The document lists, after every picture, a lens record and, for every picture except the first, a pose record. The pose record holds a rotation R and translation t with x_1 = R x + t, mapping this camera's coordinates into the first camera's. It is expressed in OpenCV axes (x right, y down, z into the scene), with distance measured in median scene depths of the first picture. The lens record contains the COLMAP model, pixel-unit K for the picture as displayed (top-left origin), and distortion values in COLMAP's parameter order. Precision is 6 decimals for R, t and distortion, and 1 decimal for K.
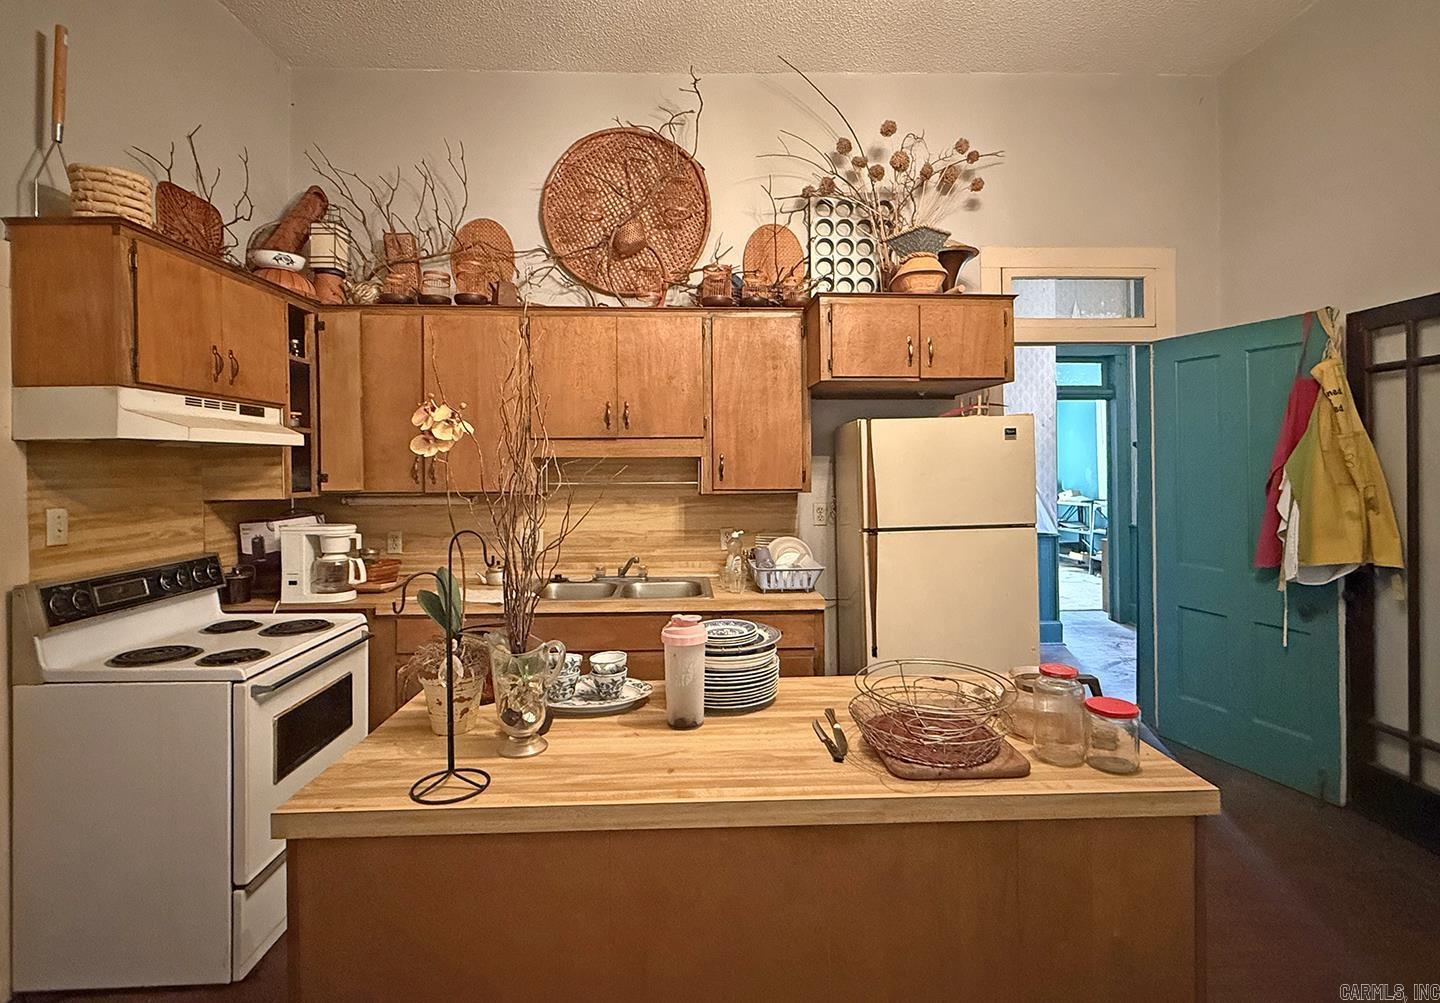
lens RADIAL K [[684.5, 0, 721.2], [0, 684.5, 467.8], [0, 0, 1]] dist [-0.001688, 0.001114]
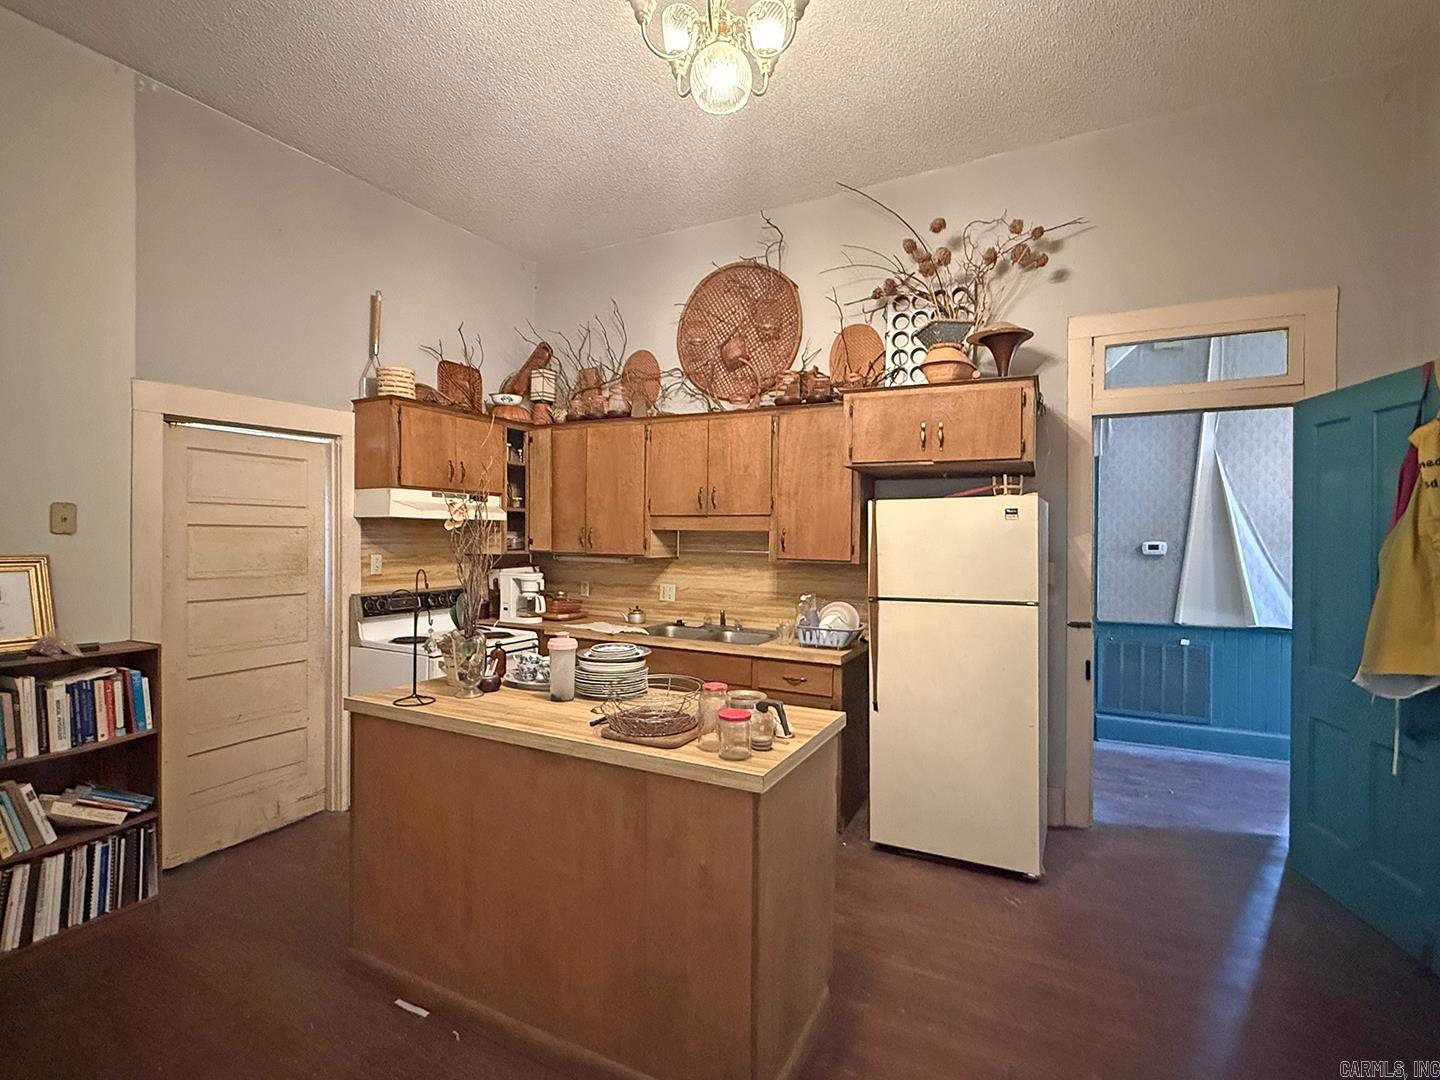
lens RADIAL K [[685.3, 0, 722.2], [0, 685.3, 543.7], [0, 0, 1]] dist [0.000415, -0.001292]
pose [[0.871962, 0.024056, -0.488982, 0.542991], [-0.019800, 0.999708, 0.013873, -0.009937], [0.489173, -0.002415, 0.872184, -0.108713]]
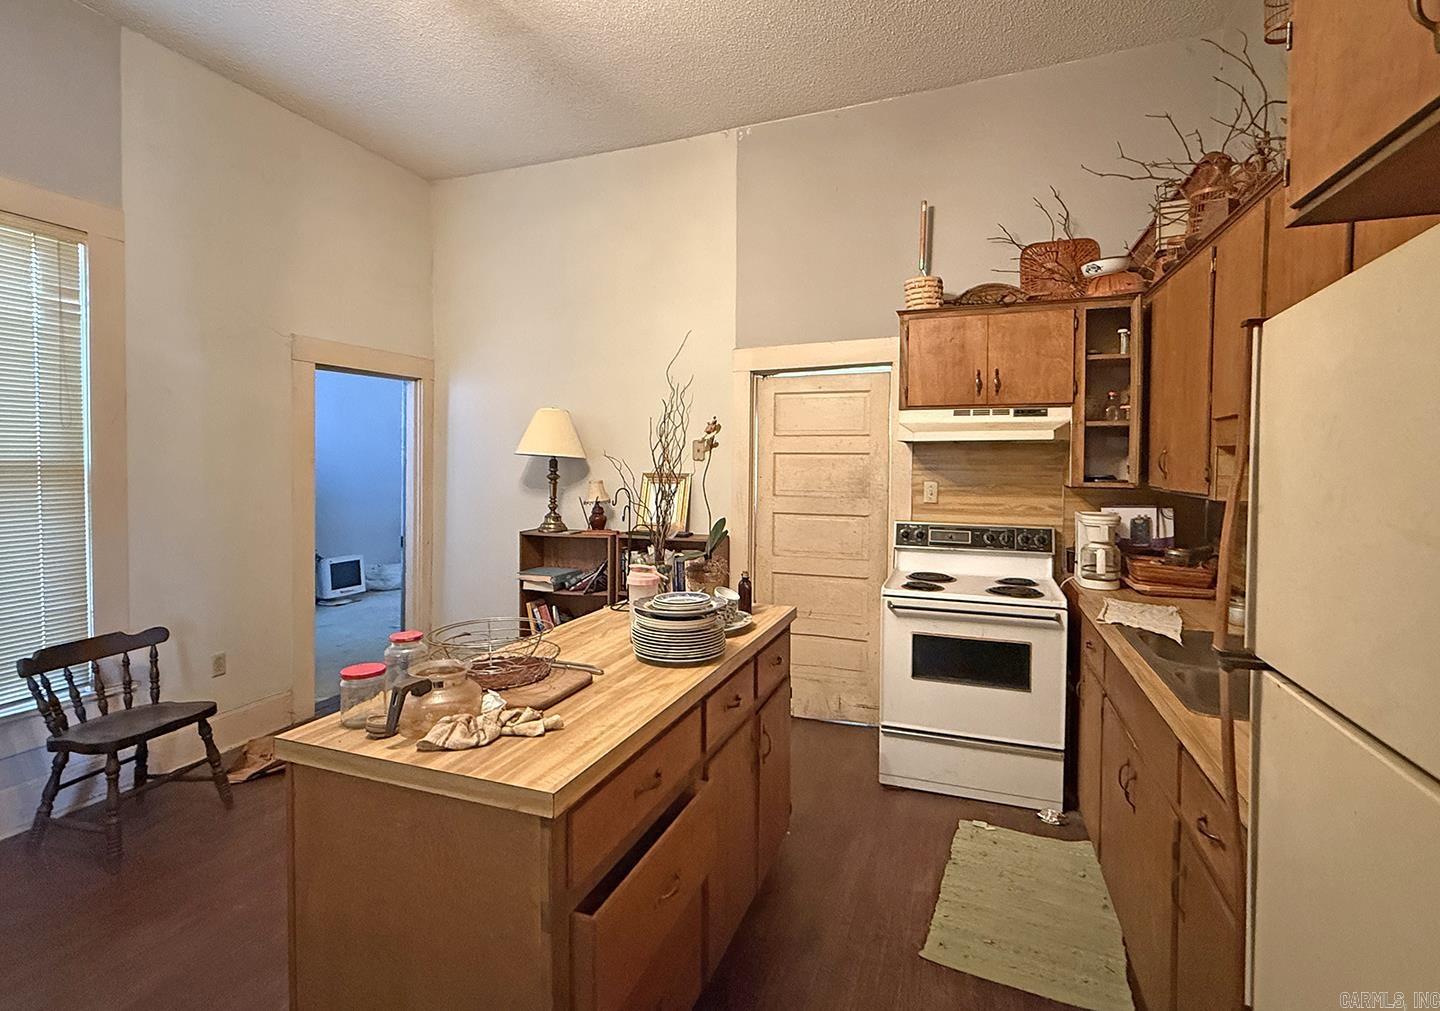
lens RADIAL K [[685.6, 0, 721.3], [0, 685.6, 477.6], [0, 0, 1]] dist [-0.002648, -0.000280]
pose [[-0.386454, 0.029810, -0.921827, 0.609426], [-0.003438, 0.999424, 0.033761, -0.005169], [0.922302, 0.016216, -0.386129, 0.877327]]
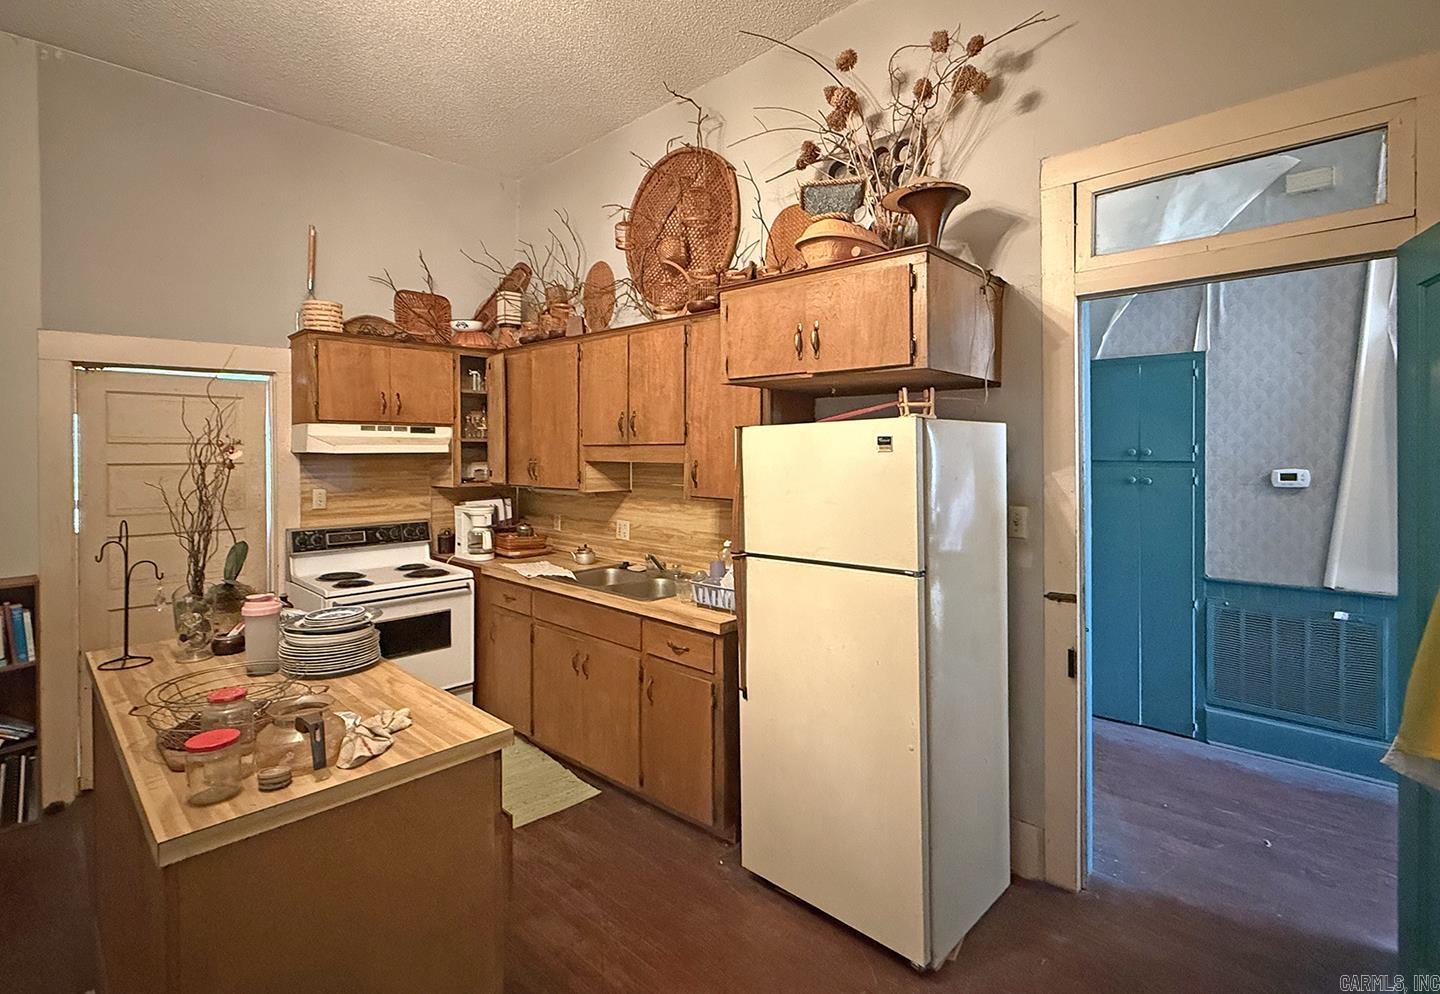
lens RADIAL K [[684.5, 0, 721.9], [0, 684.5, 458.2], [0, 0, 1]] dist [-0.001688, 0.001114]
pose [[0.697889, 0.015485, -0.716039, 0.813162], [-0.006990, 0.999866, 0.014810, -0.042892], [0.716172, -0.005331, 0.697903, 0.367441]]
